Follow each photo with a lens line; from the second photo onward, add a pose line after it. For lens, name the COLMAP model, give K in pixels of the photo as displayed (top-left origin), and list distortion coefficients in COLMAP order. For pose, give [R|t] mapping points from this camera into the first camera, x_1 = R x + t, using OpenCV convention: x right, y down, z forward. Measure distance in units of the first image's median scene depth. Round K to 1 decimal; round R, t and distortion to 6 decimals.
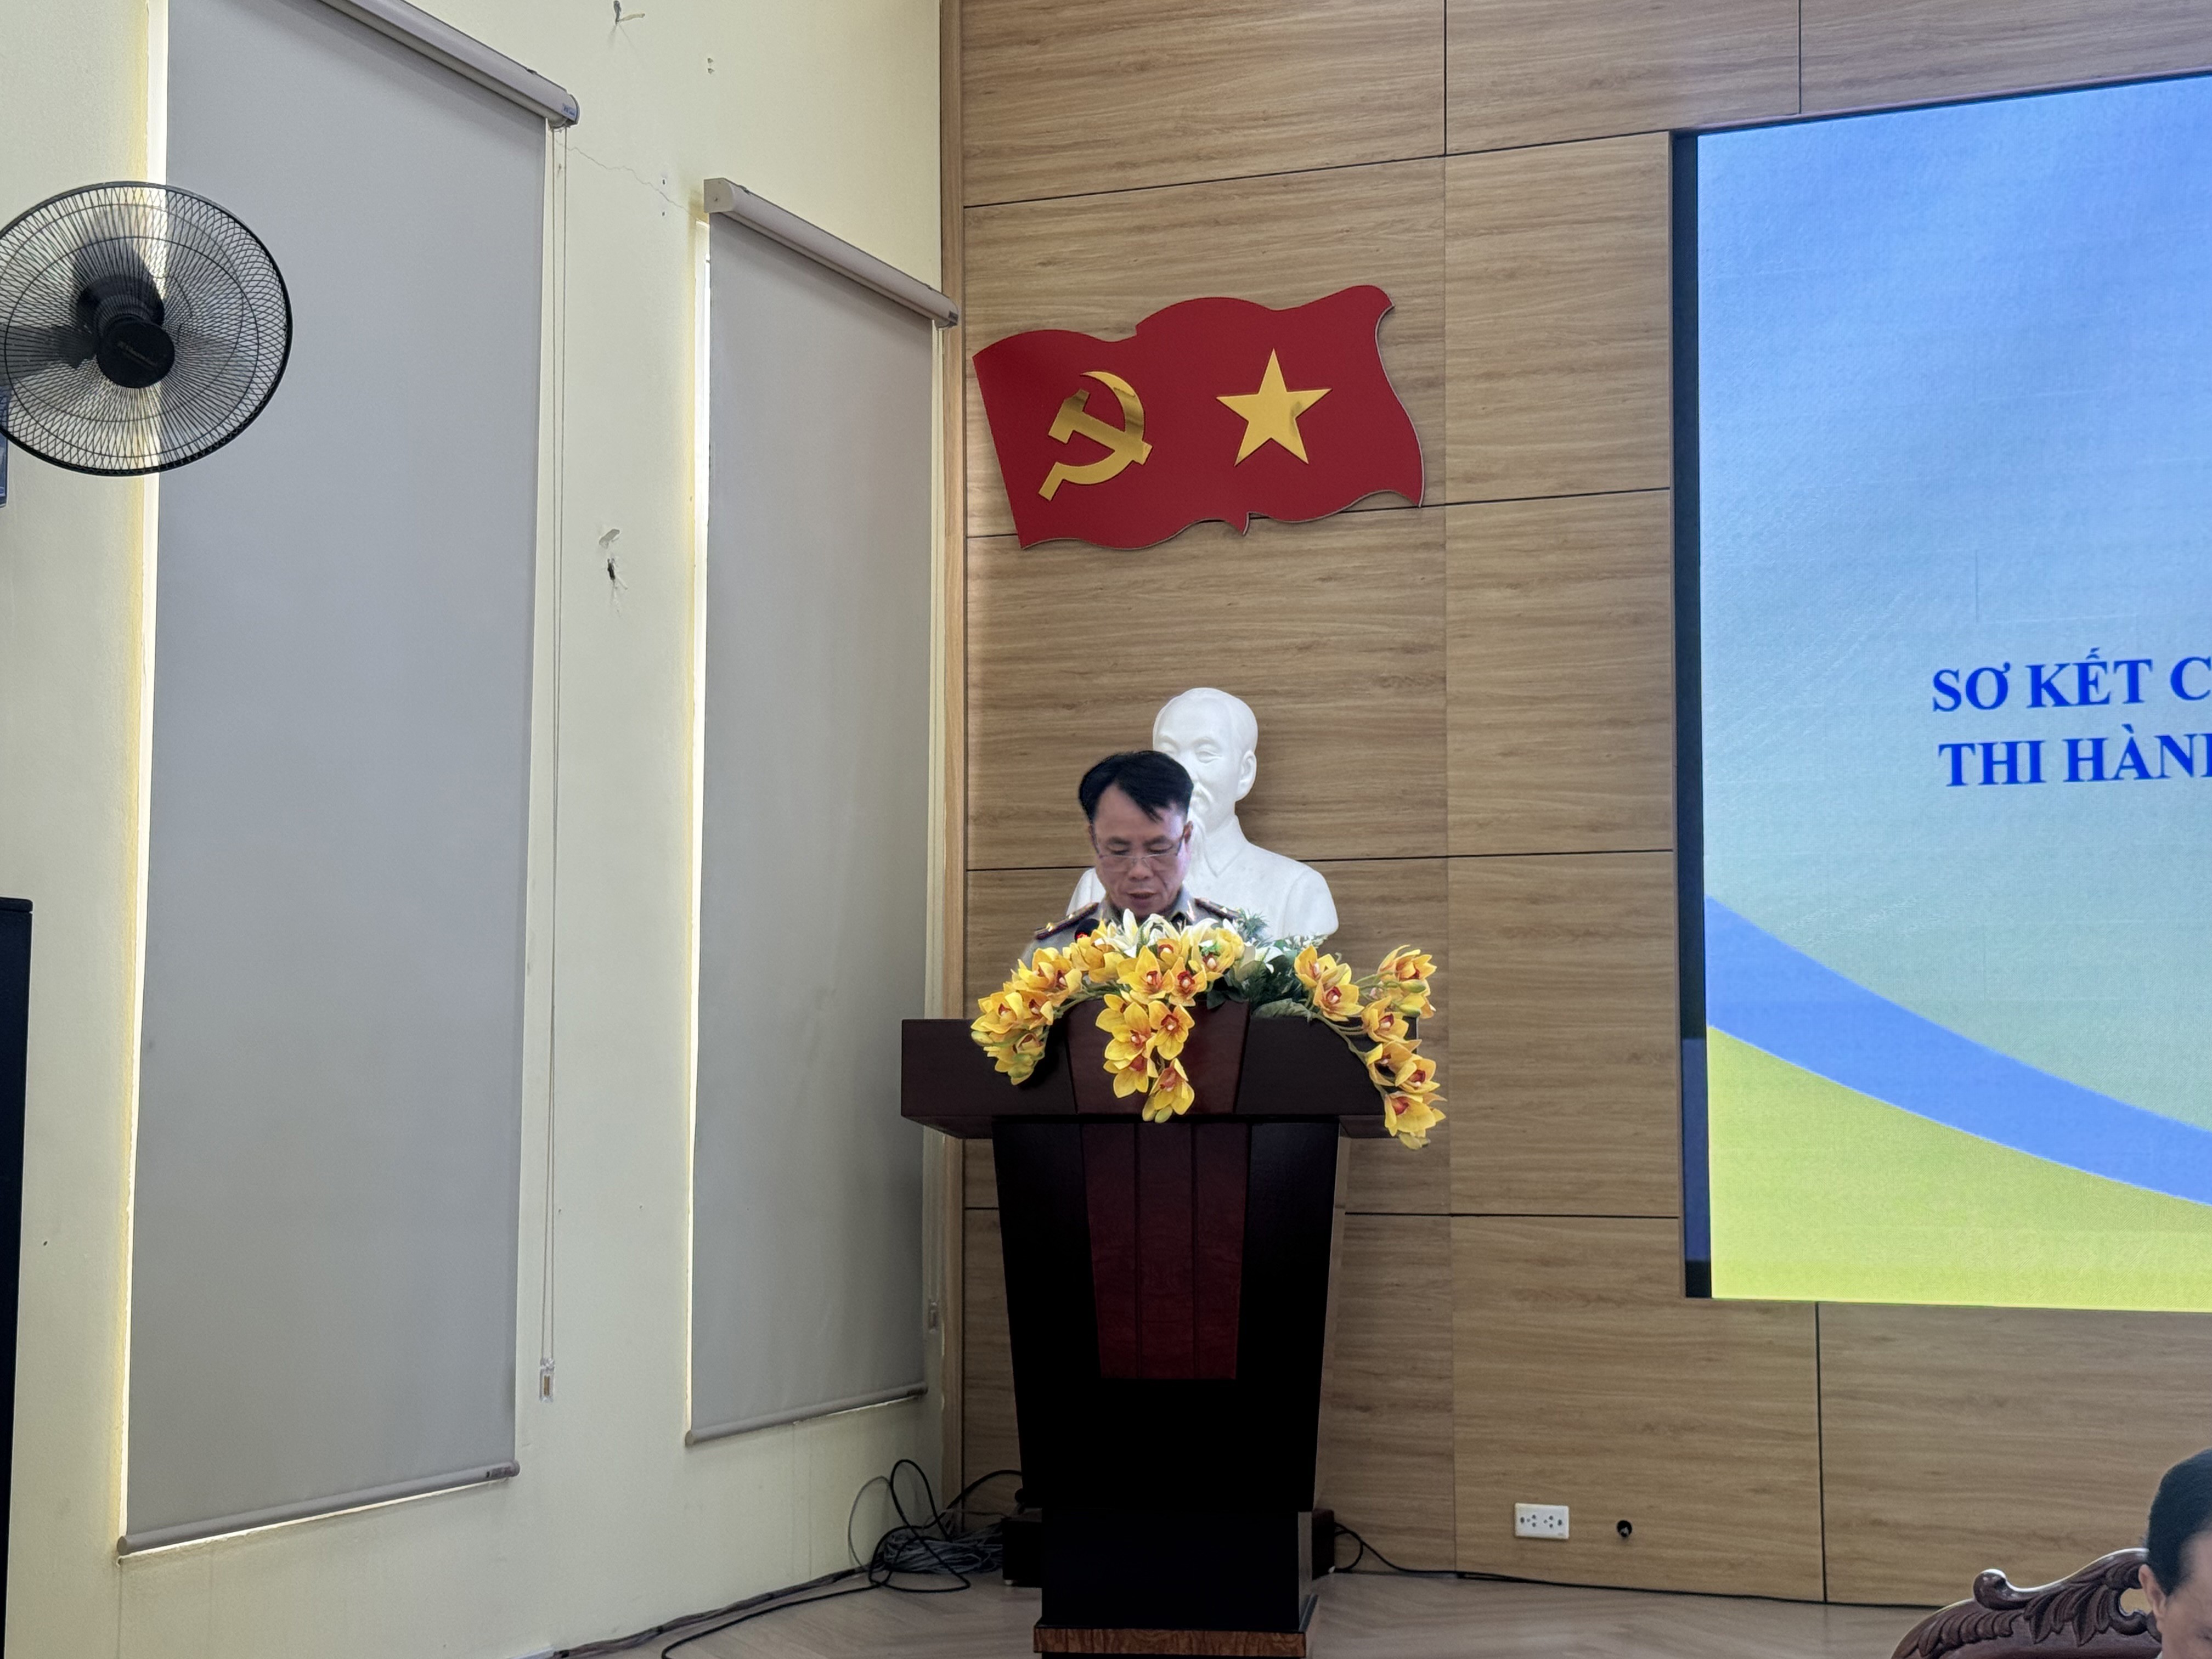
lens RADIAL K [[3373.9, 0, 1106.0], [0, 3373.9, 829.5], [0, 0, 1]] dist [0.154364, -0.047693]
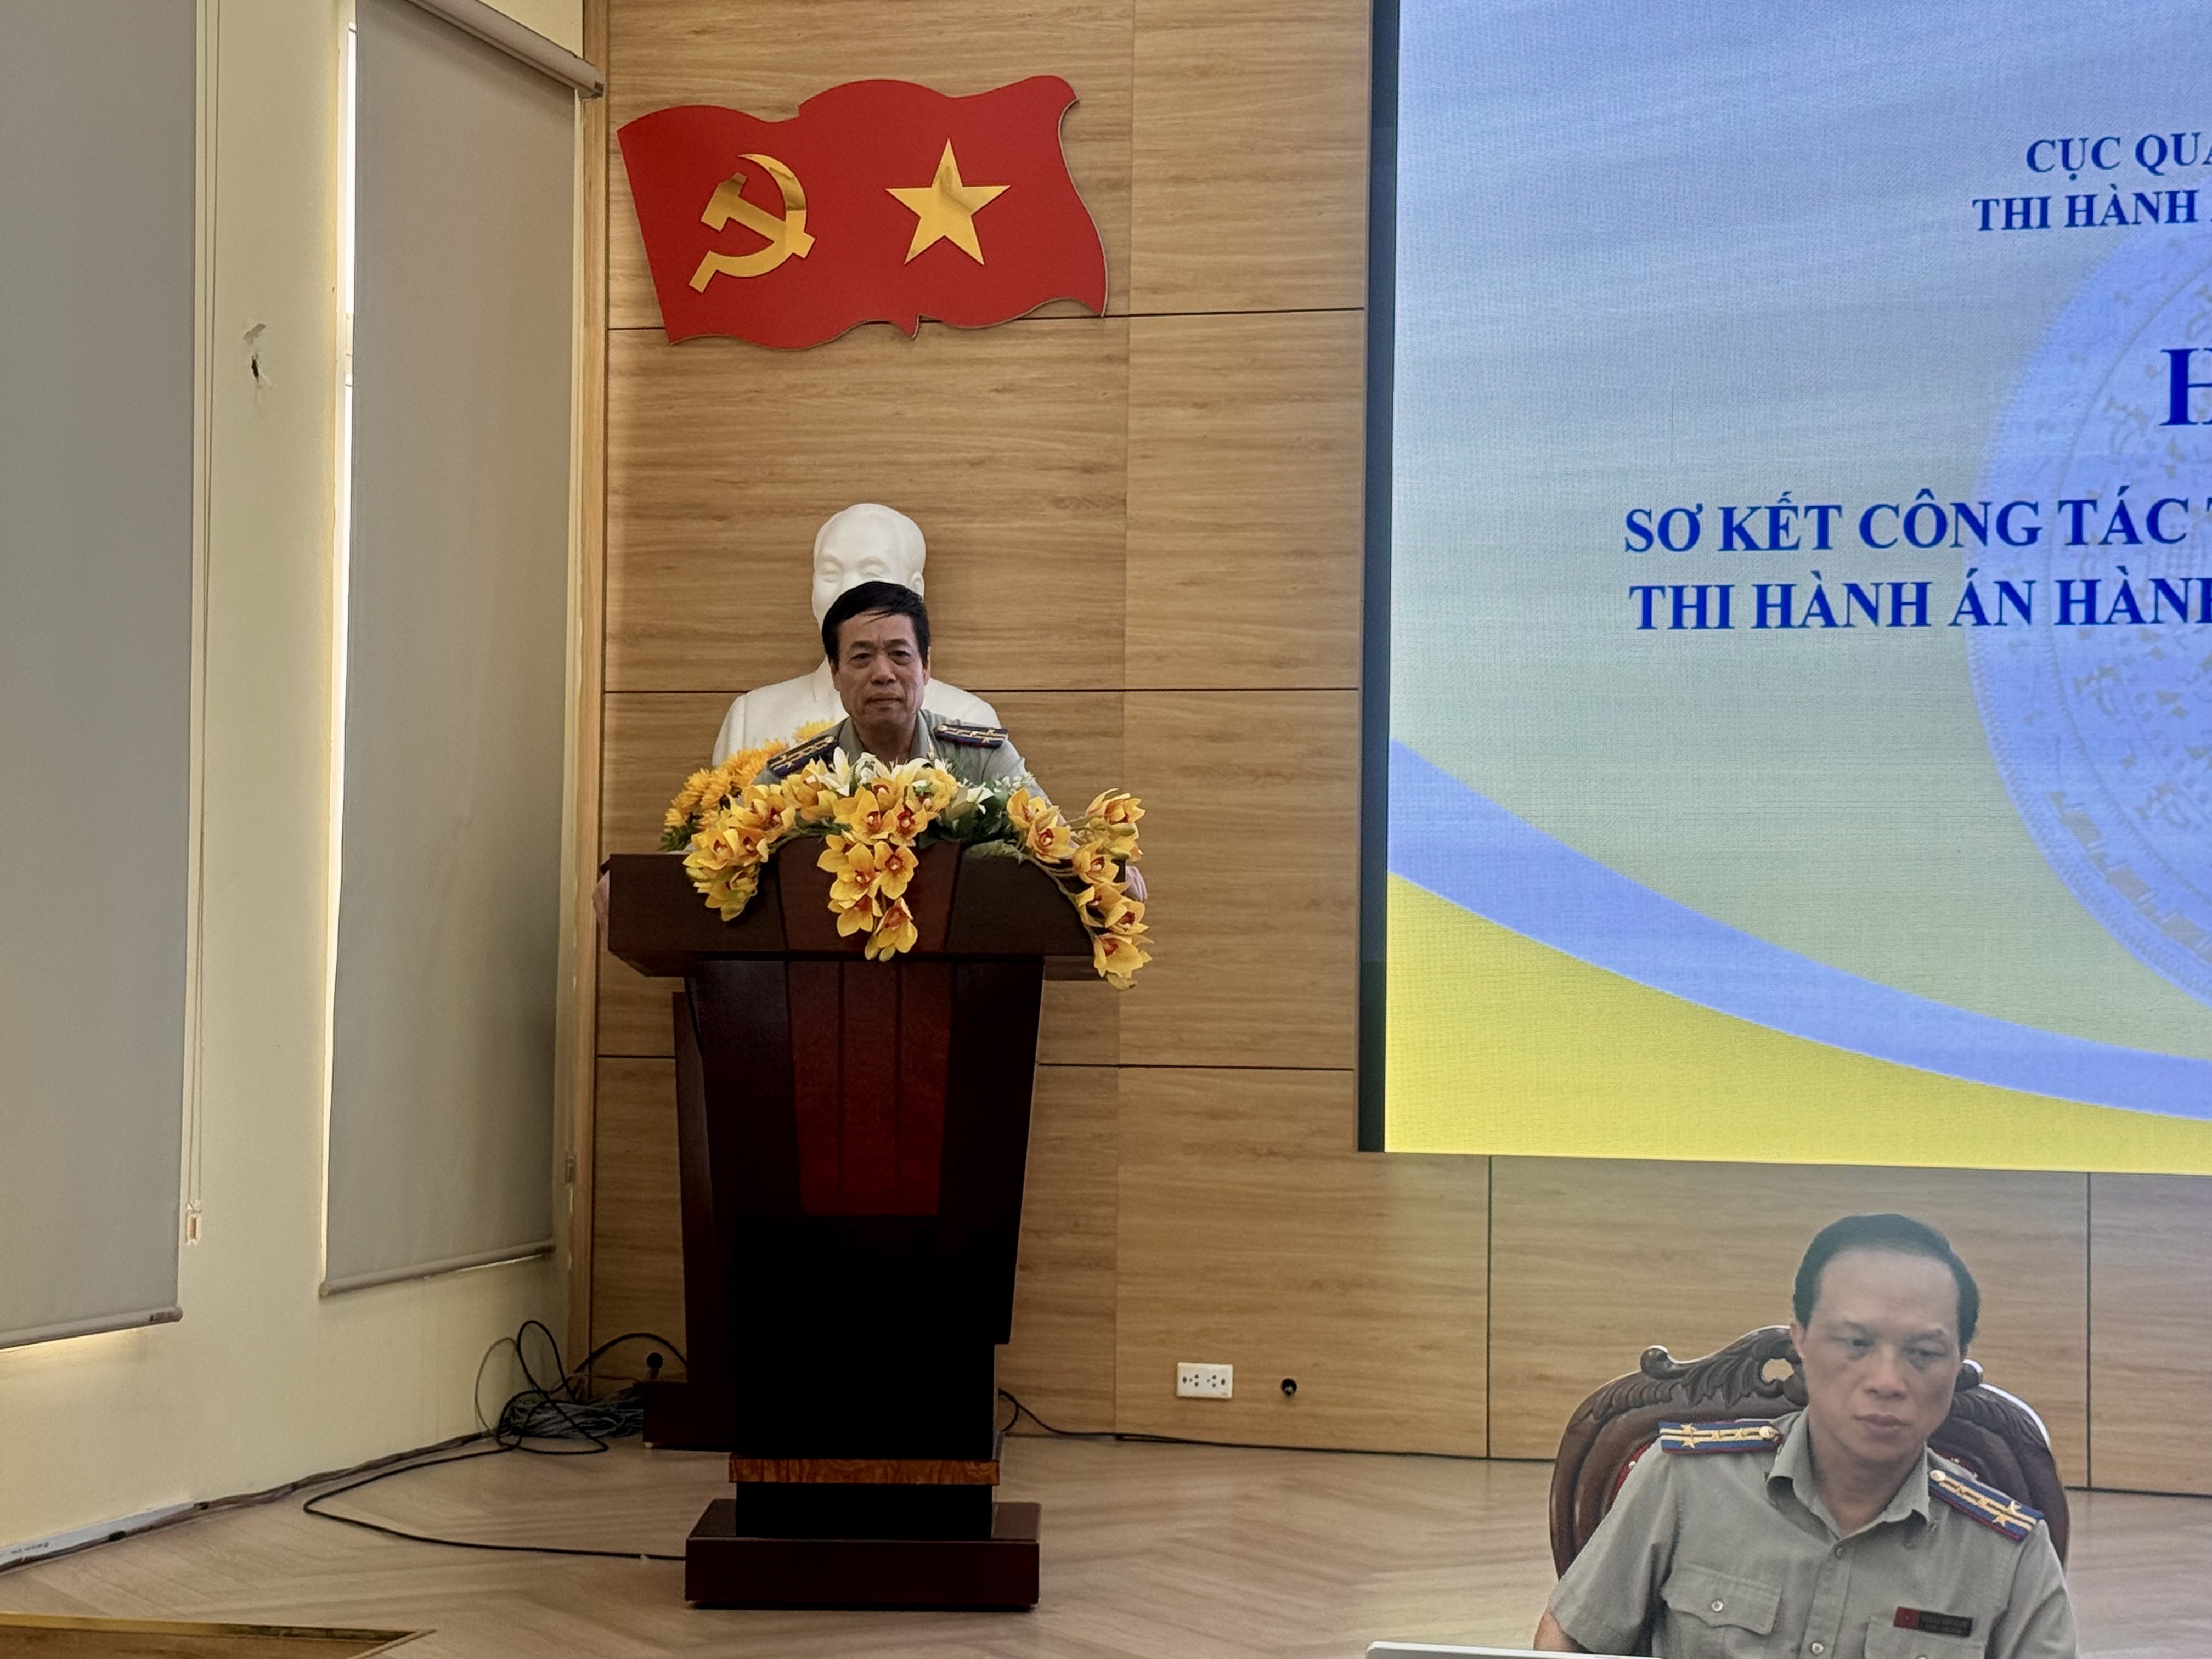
lens RADIAL K [[4152.5, 0, 1106.0], [0, 4152.5, 829.5], [0, 0, 1]] dist [0.130397, 0.416661]
pose [[0.992852, 0.017065, 0.118129, -0.040725], [-0.022927, 0.998563, 0.048441, -0.009222], [-0.117133, -0.050803, 0.991816, -0.155814]]
